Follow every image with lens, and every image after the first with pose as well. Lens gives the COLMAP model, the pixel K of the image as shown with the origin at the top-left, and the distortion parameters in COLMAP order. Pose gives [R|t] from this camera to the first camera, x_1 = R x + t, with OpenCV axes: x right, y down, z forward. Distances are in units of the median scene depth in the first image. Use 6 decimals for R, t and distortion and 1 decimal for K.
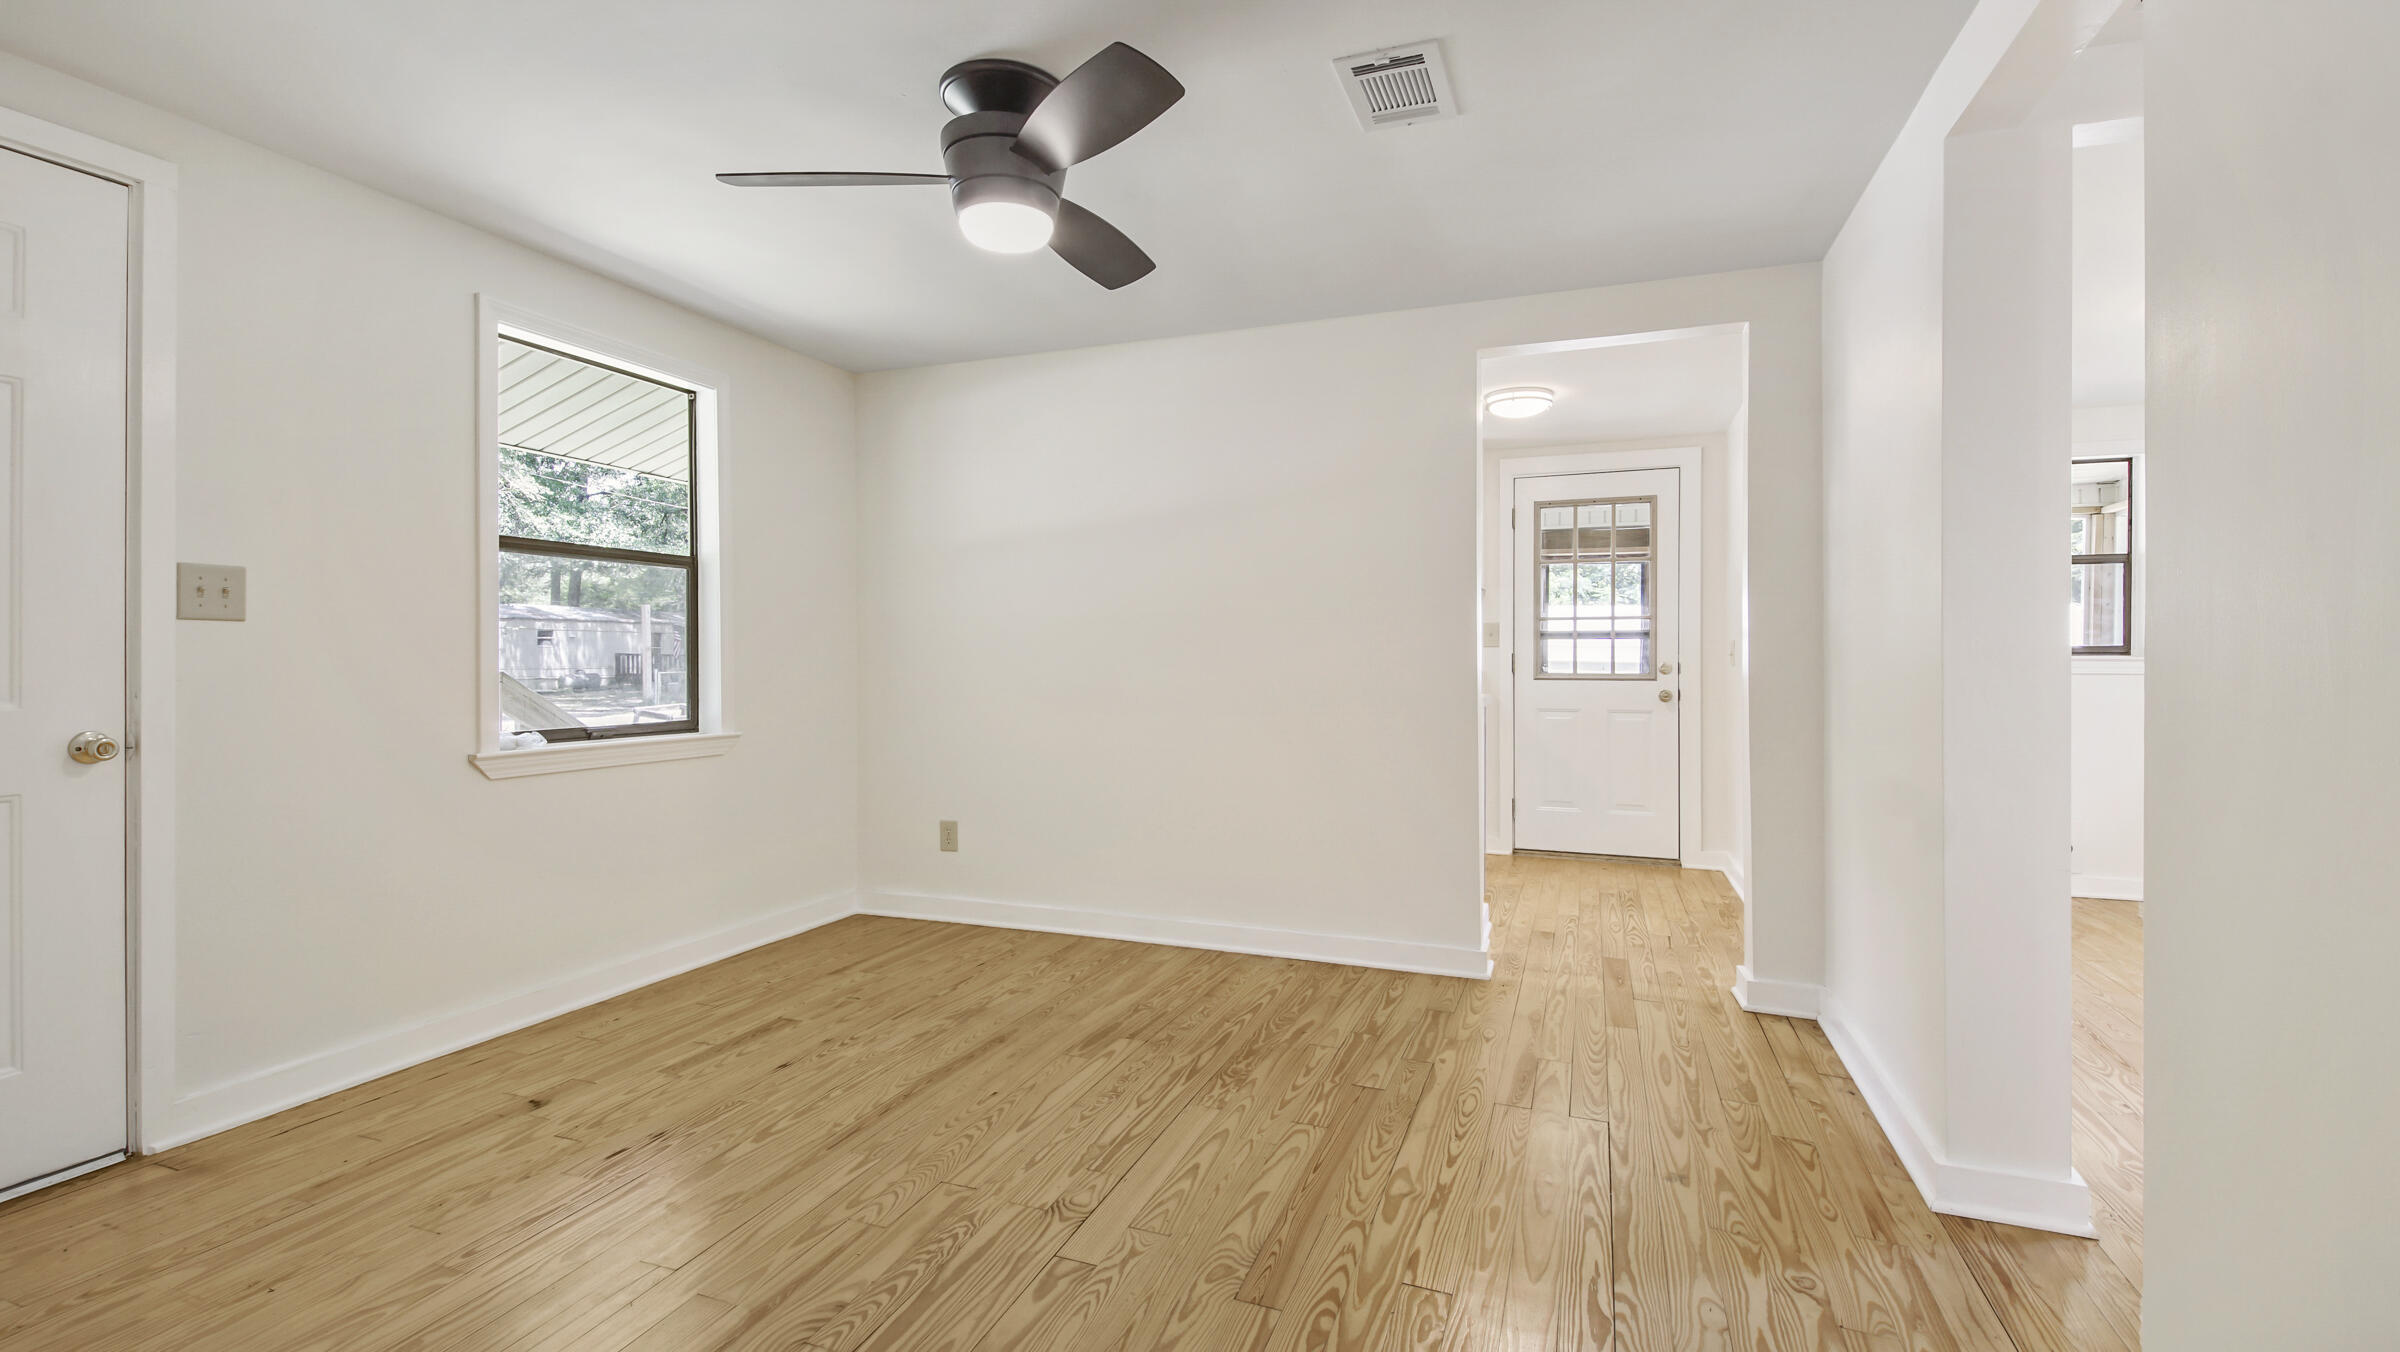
lens RADIAL K [[1018.4, 0, 1209.3], [0, 1018.4, 658.8], [0, 0, 1]] dist [-0.000458, -0.000370]
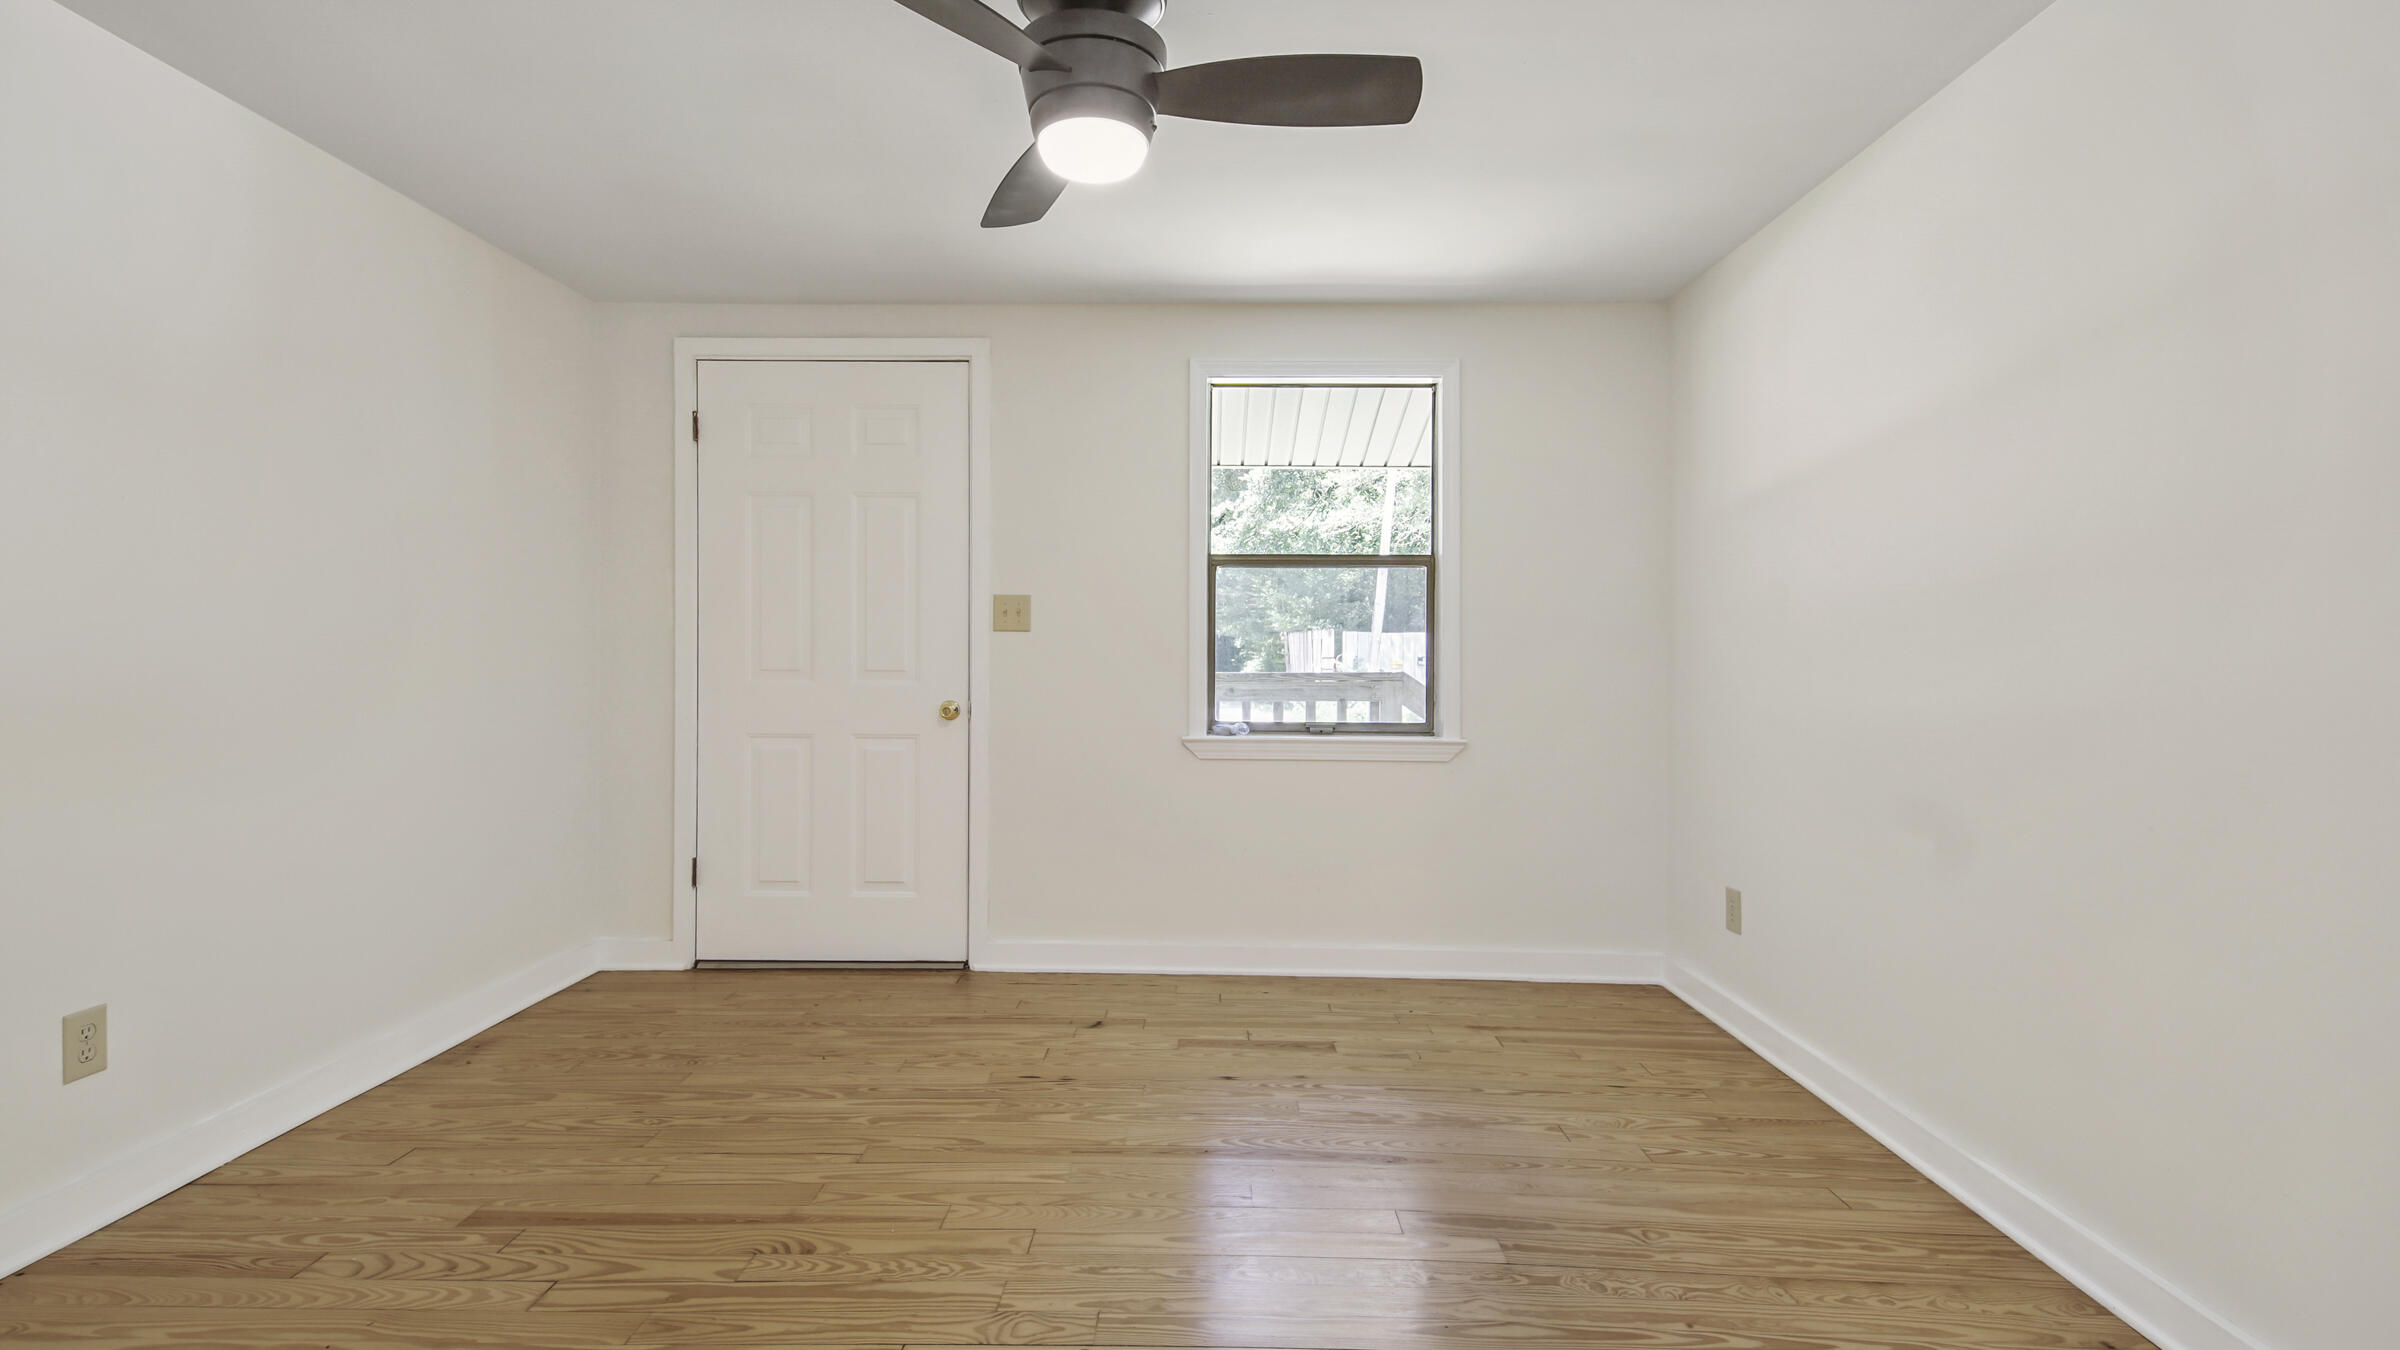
lens RADIAL K [[1090.9, 0, 1204.0], [0, 1090.9, 659.3], [0, 0, 1]] dist [0.044578, -0.026168]
pose [[0.336027, 0.006781, -0.941828, 0.603691], [-0.008194, 0.999957, 0.004276, -0.005247], [0.941817, 0.006280, 0.336068, 0.672427]]
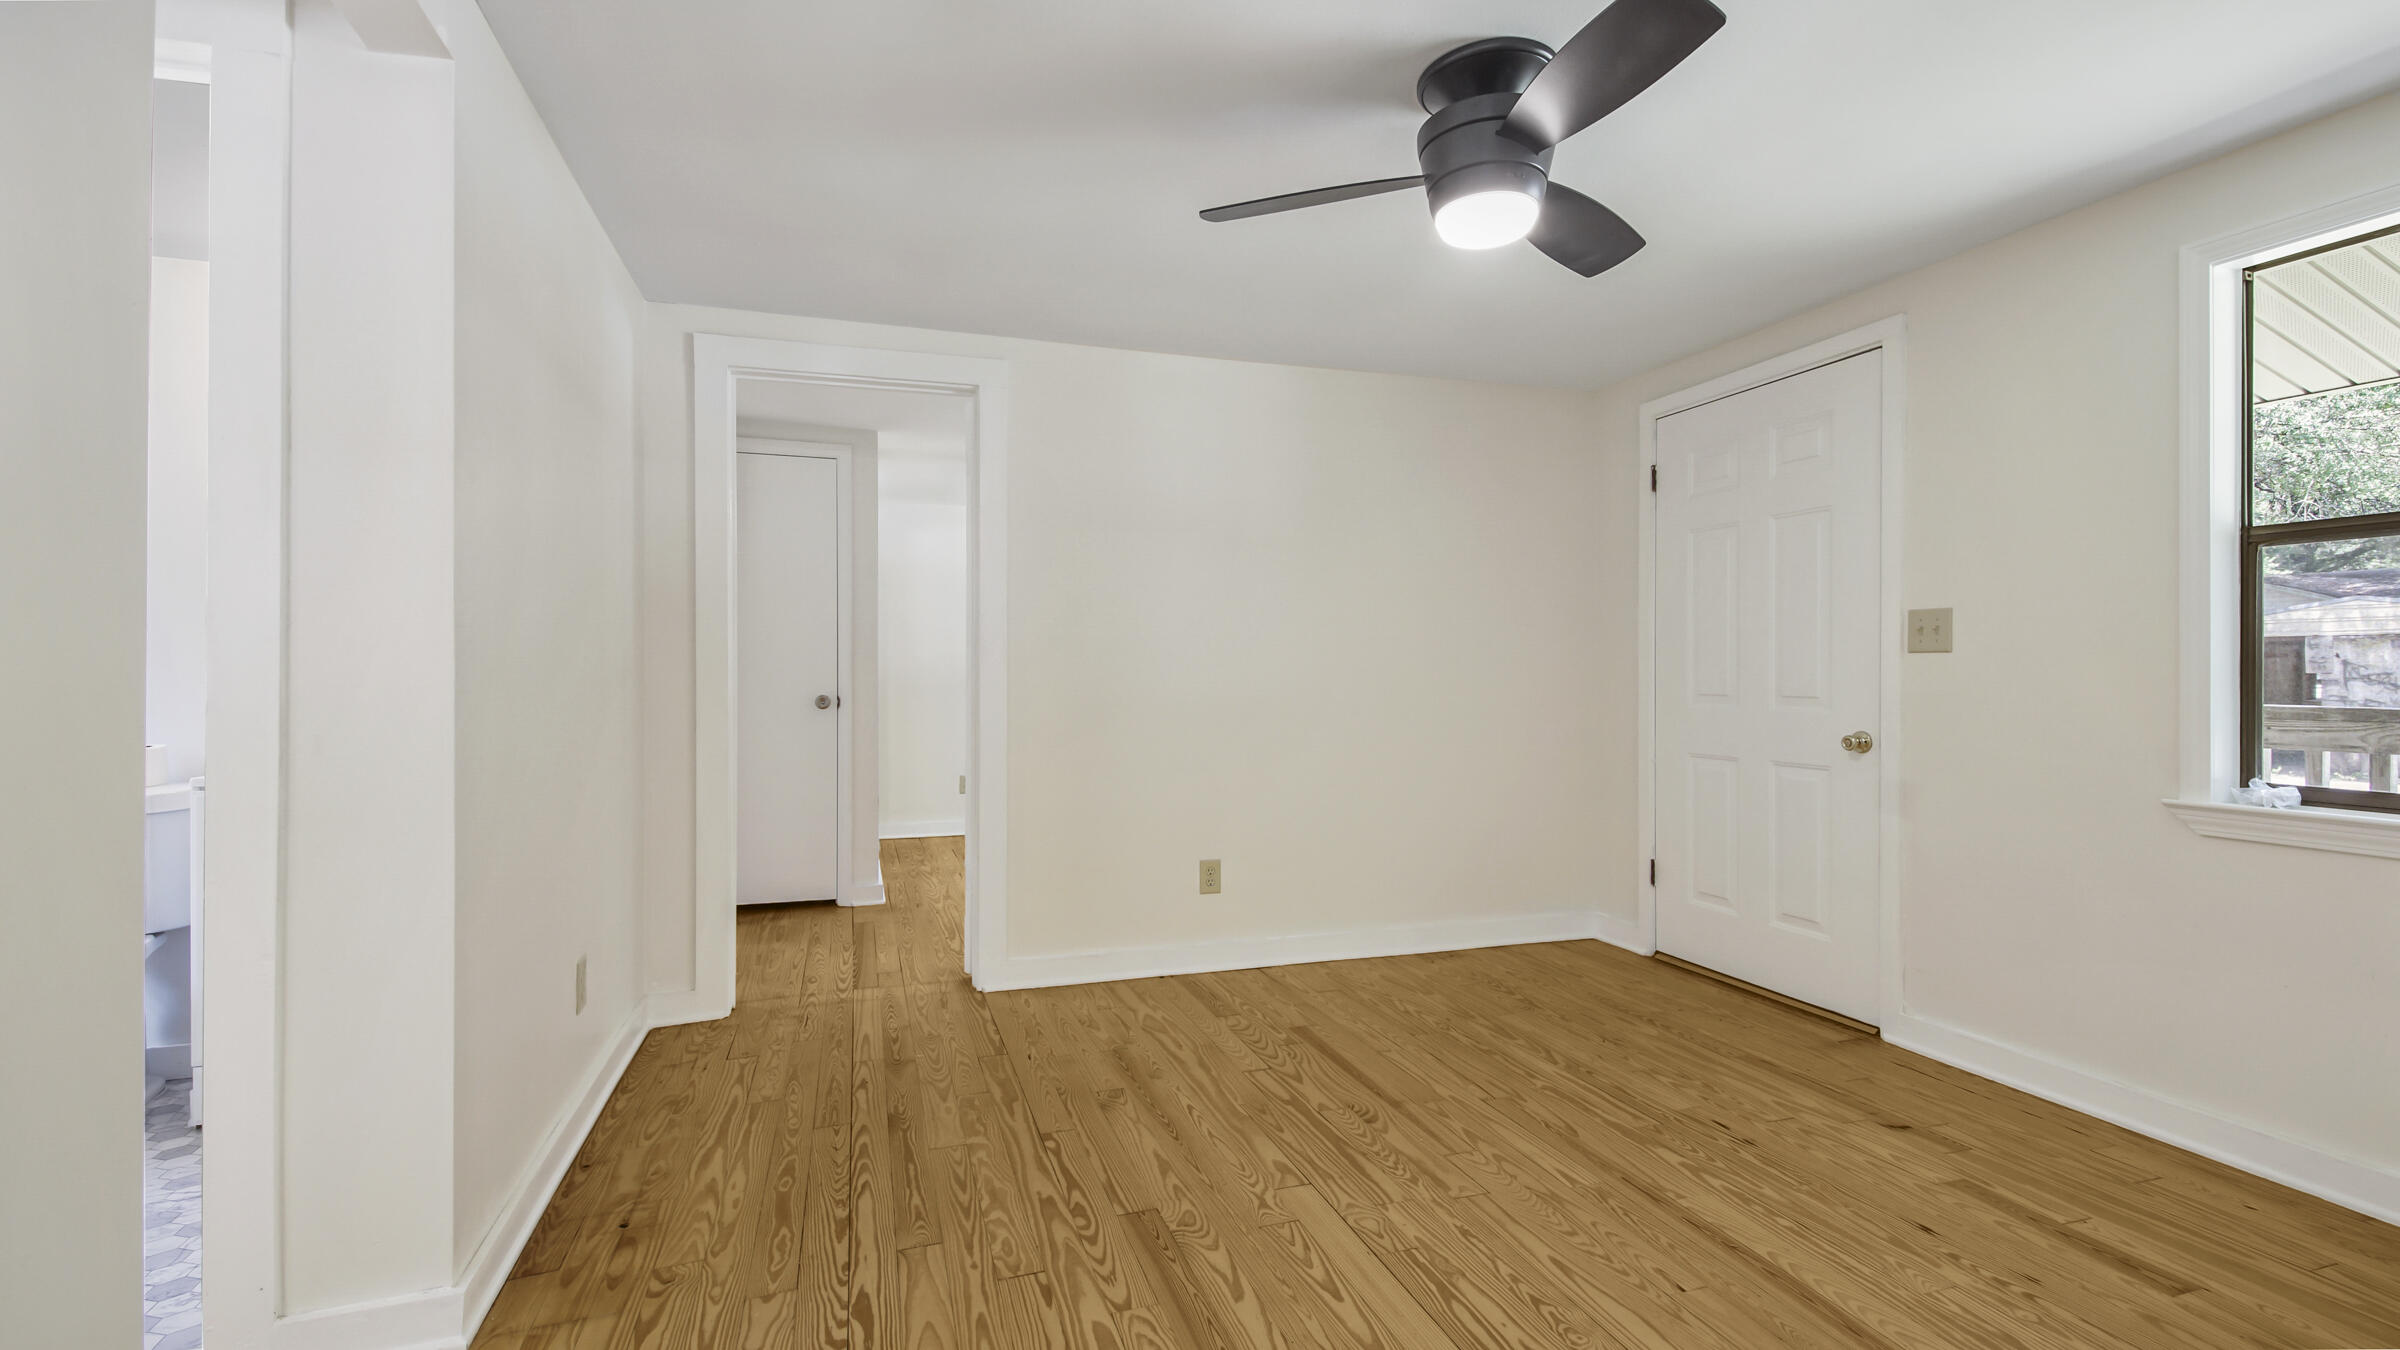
lens RADIAL K [[1066.6, 0, 1201.4], [0, 1066.6, 692.2], [0, 0, 1]] dist [0.037457, -0.022497]
pose [[-0.783950, 0.008169, -0.620770, 0.531211], [-0.004151, 0.999822, 0.018399, -0.008722], [0.620810, 0.017000, -0.783777, 1.389260]]
